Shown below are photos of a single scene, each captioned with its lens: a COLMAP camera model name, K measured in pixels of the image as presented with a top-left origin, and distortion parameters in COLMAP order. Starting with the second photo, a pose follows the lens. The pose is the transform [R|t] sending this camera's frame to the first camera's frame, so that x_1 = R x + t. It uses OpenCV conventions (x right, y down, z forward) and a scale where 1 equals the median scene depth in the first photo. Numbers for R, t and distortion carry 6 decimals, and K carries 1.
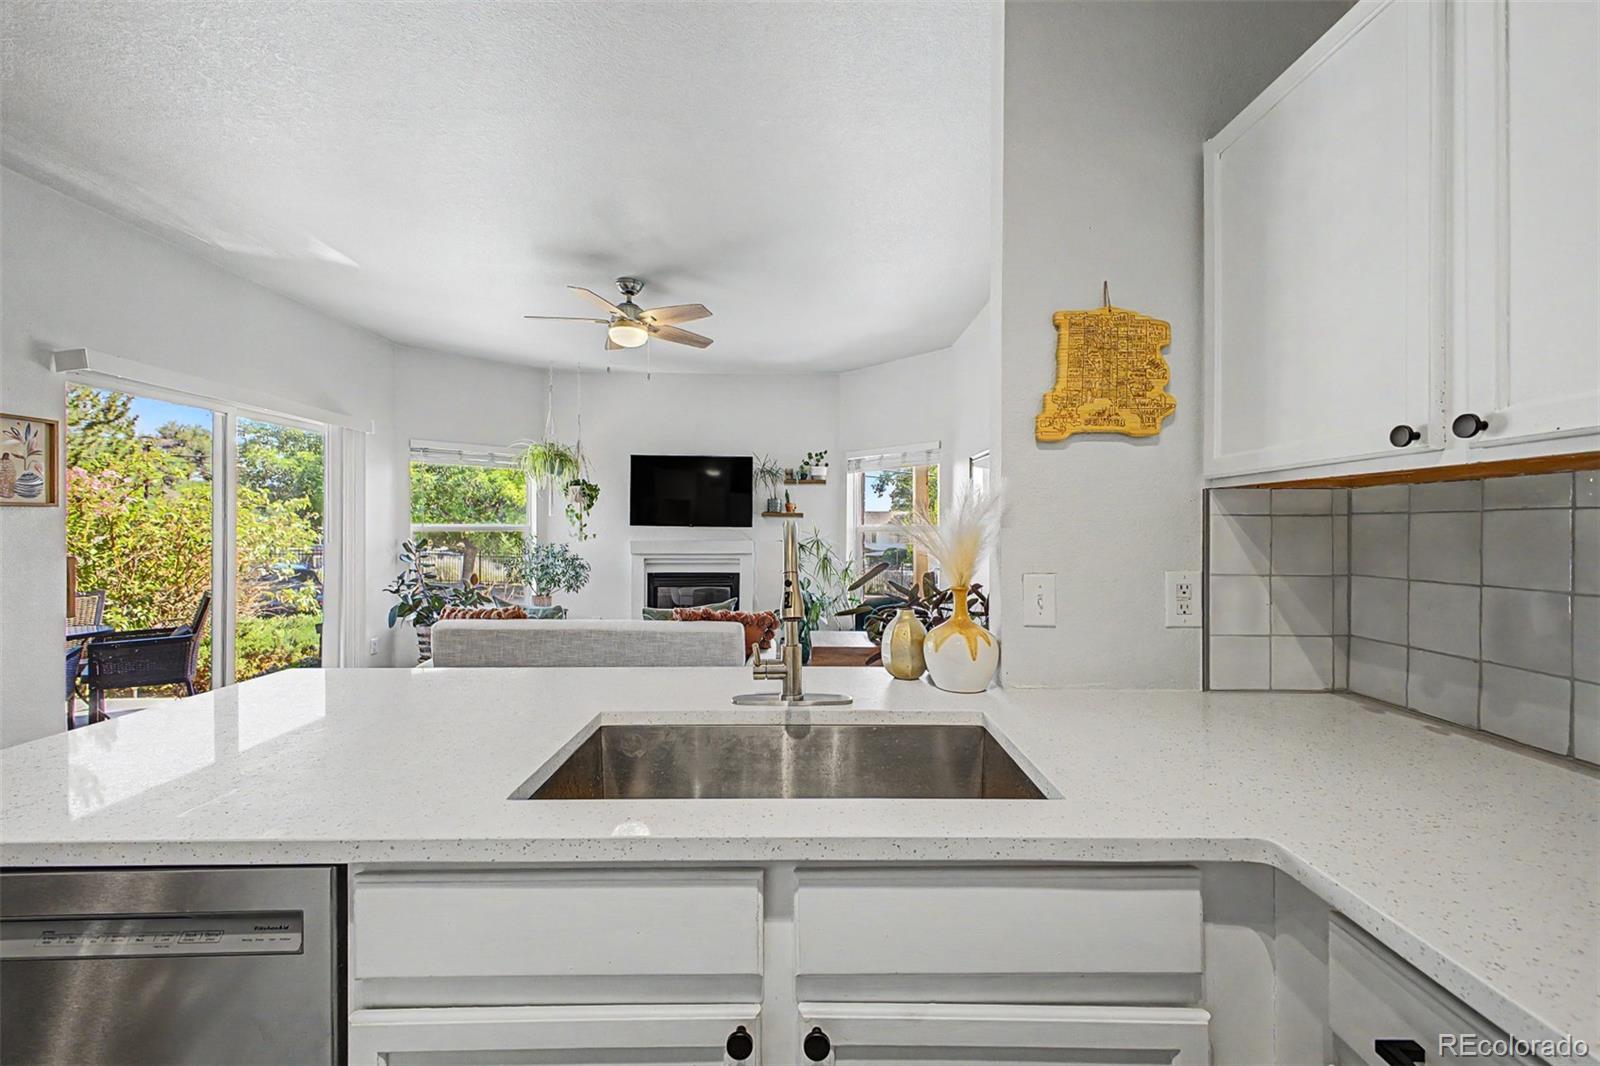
lens RADIAL K [[627.4, 0, 804.6], [0, 627.4, 526.6], [0, 0, 1]] dist [0.030650, -0.011293]
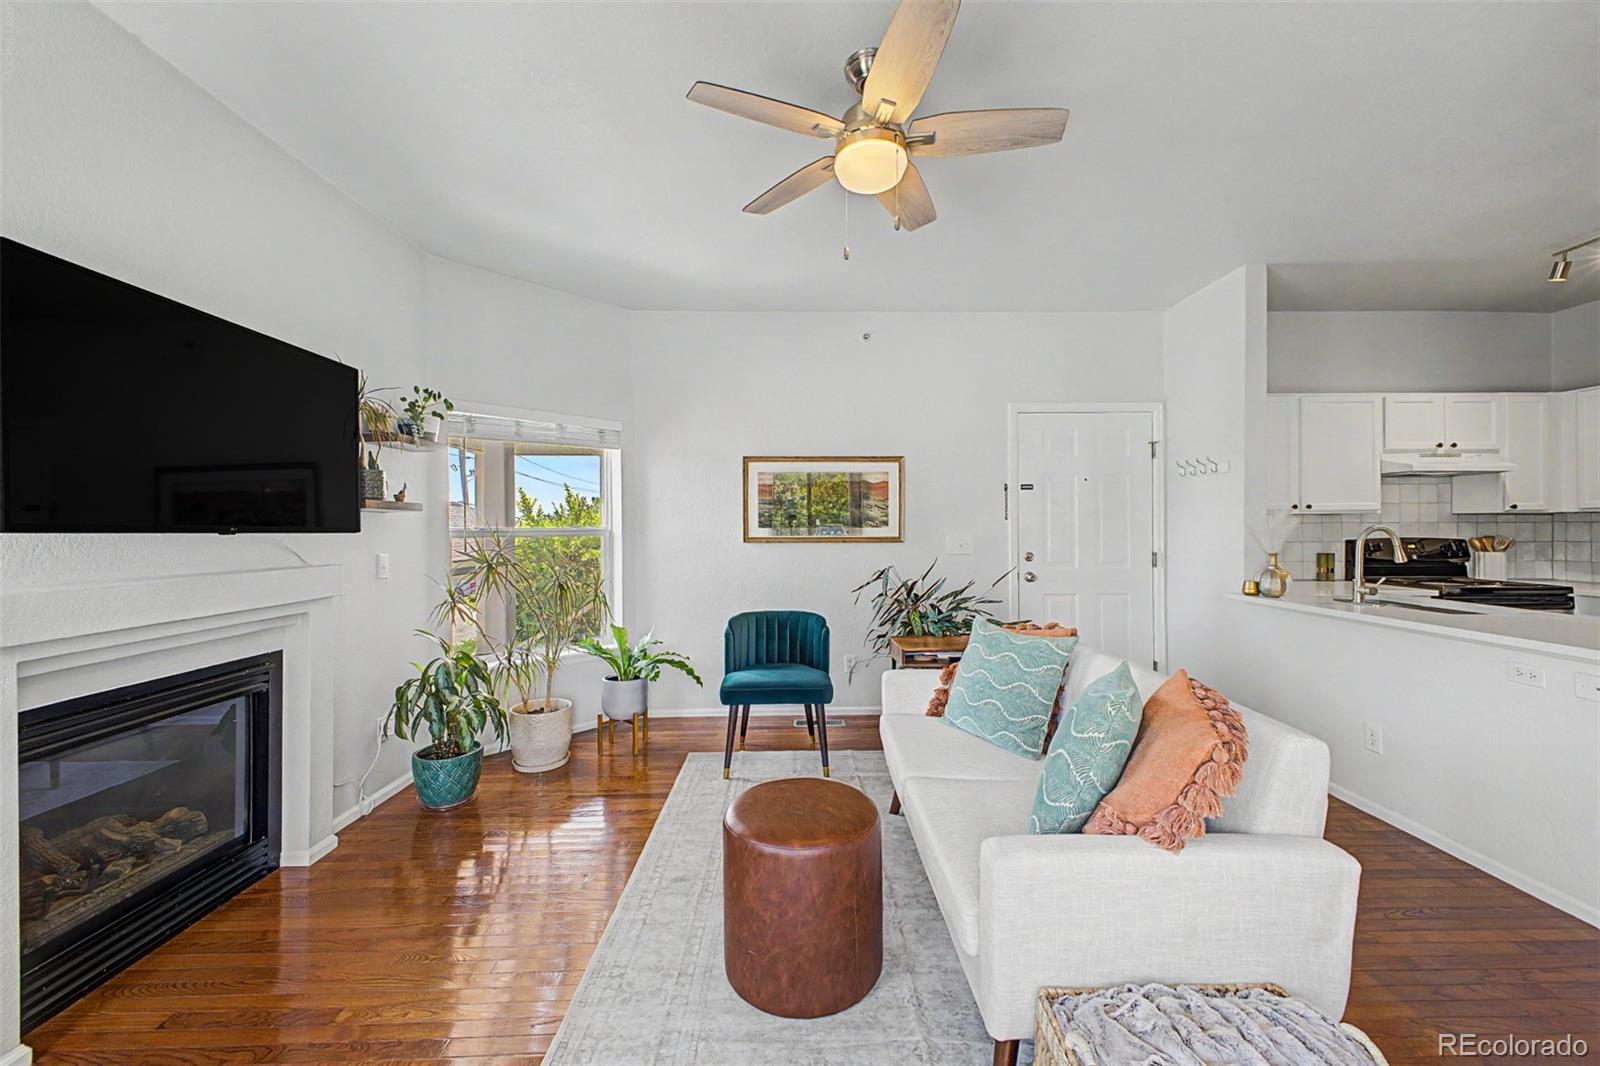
lens RADIAL K [[627.4, 0, 804.6], [0, 627.4, 526.6], [0, 0, 1]] dist [0.030650, -0.011293]
pose [[-0.018456, -0.001775, 0.999828, -0.533894], [0.001232, 0.999998, 0.001798, -0.003336], [-0.999829, 0.001265, -0.018453, 0.710389]]
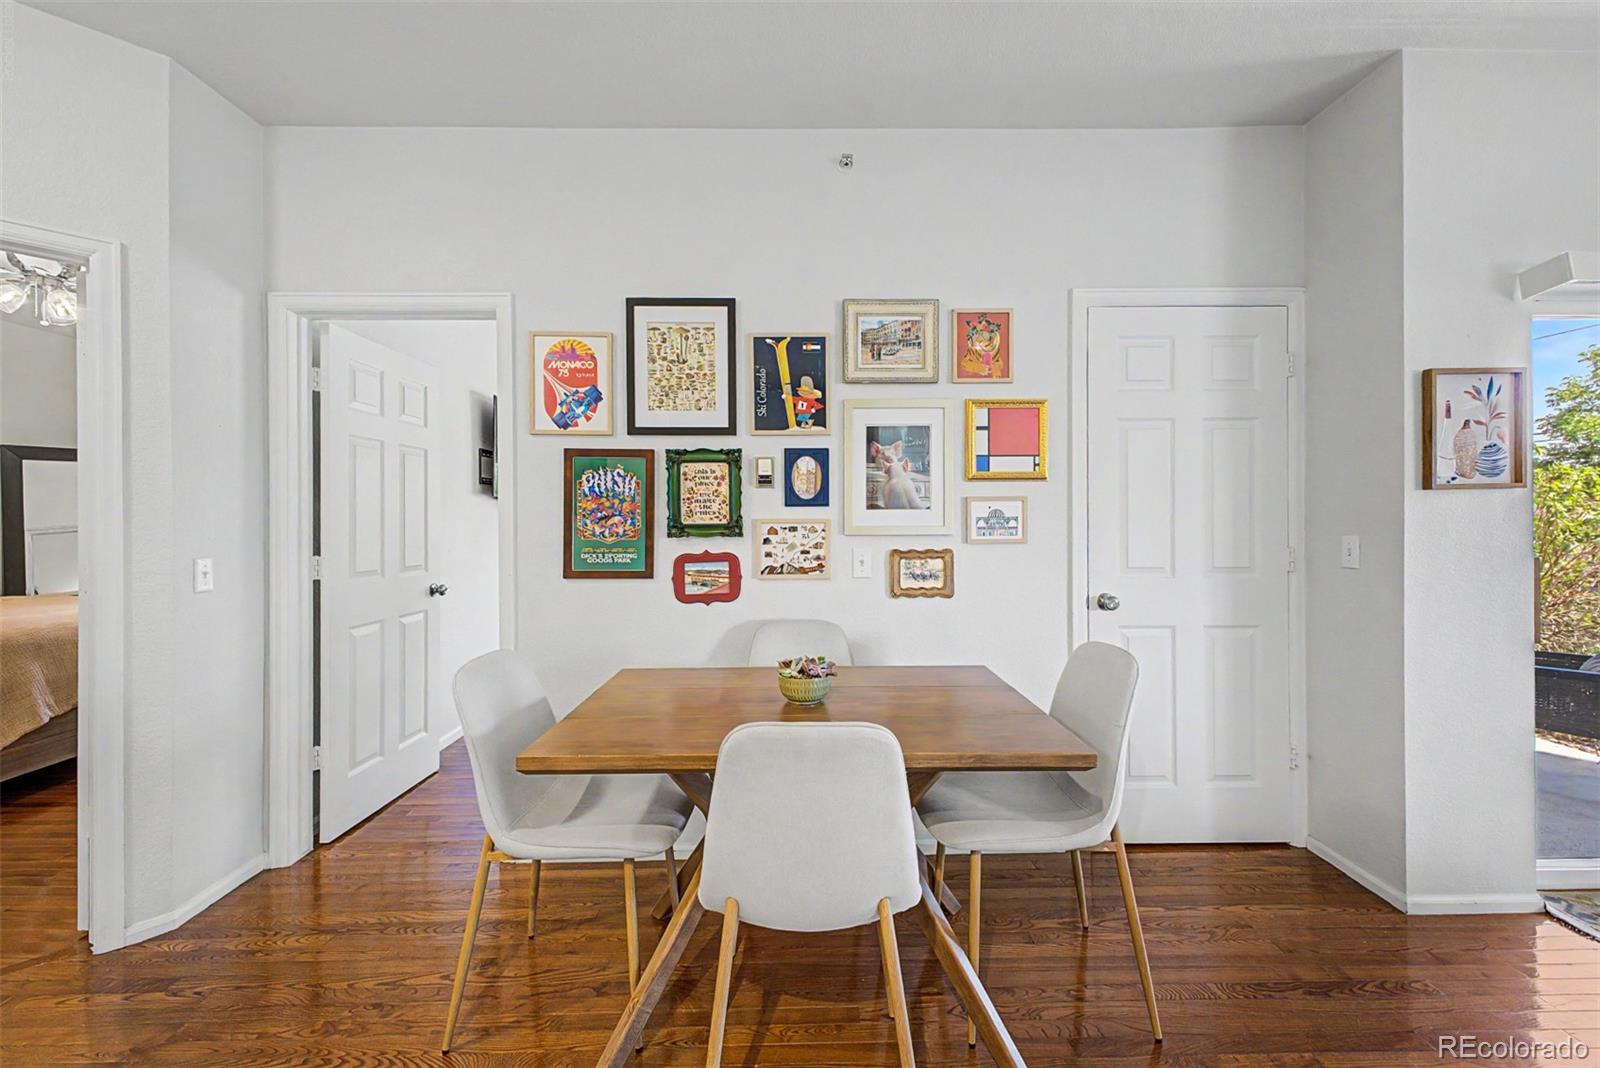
lens RADIAL K [[654.3, 0, 803.6], [0, 654.3, 518.4], [0, 0, 1]] dist [0.031678, -0.013897]
pose [[0.011831, -0.005280, -0.999916, -0.210705], [0.008680, 0.999949, -0.005177, 0.000249], [0.999892, -0.008618, 0.011877, 0.089200]]
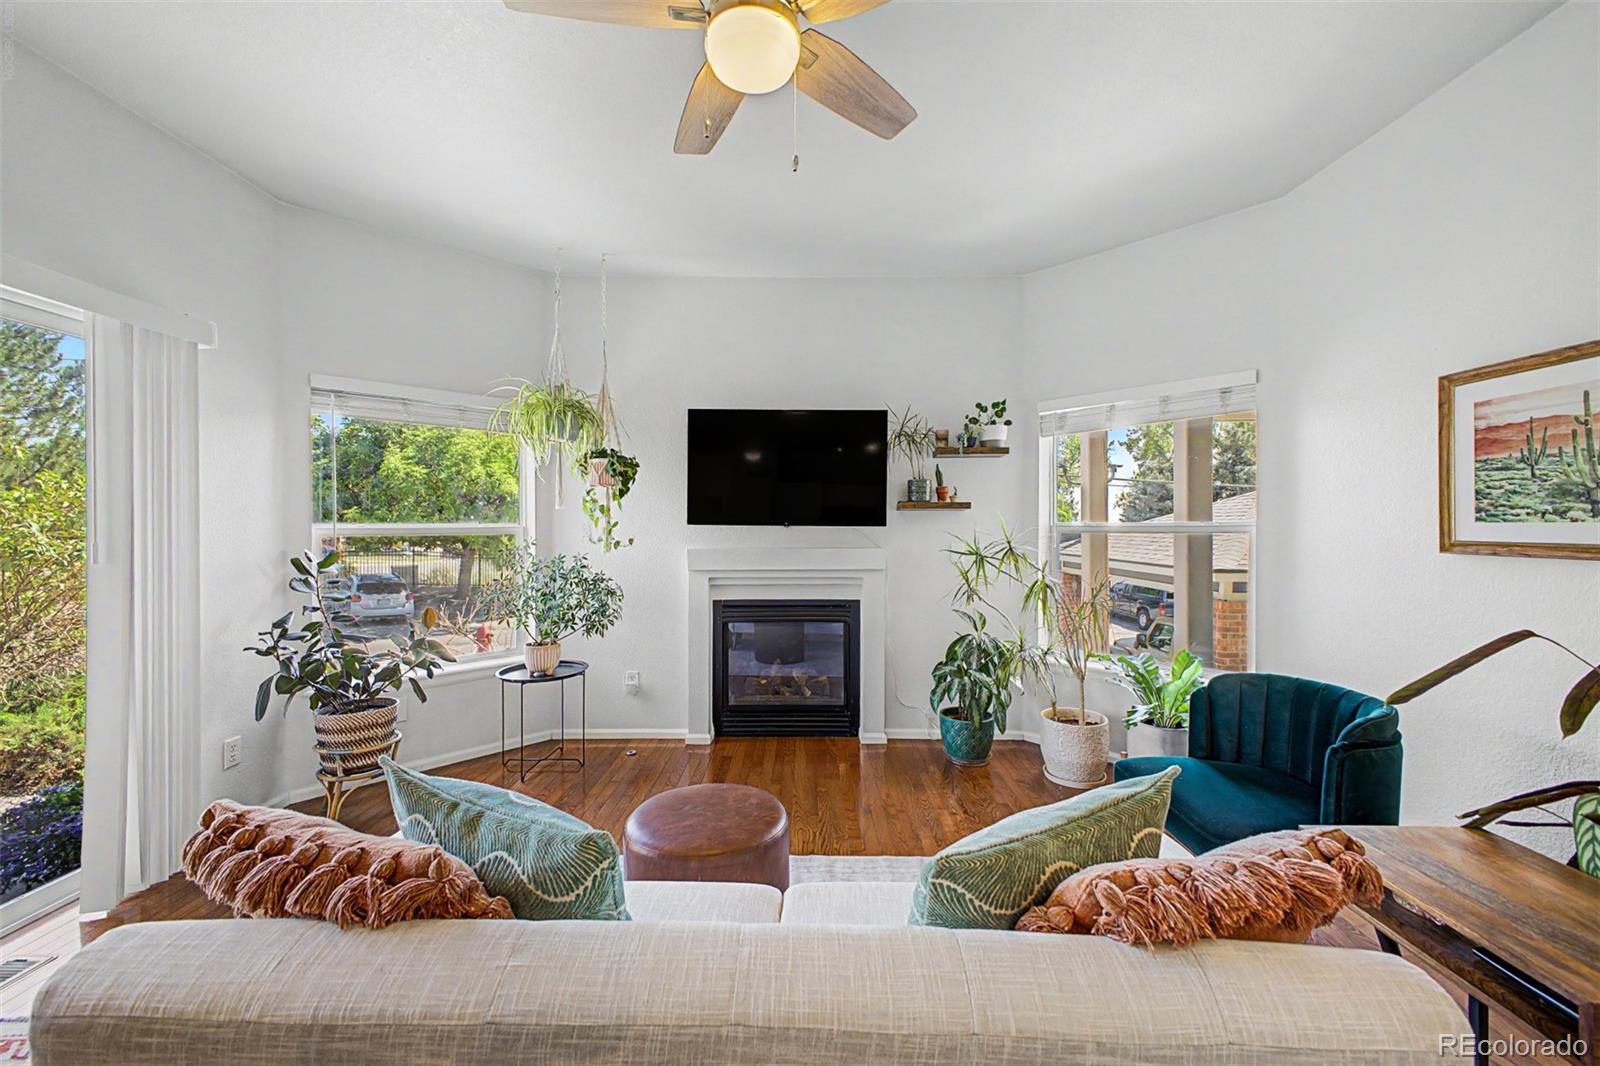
lens RADIAL K [[627.4, 0, 804.6], [0, 627.4, 526.6], [0, 0, 1]] dist [0.030650, -0.011293]
pose [[0.999971, -0.004940, -0.005860, -0.162497], [0.004964, 0.999979, 0.004184, -0.001477], [0.005839, -0.004213, 0.999974, 0.395538]]
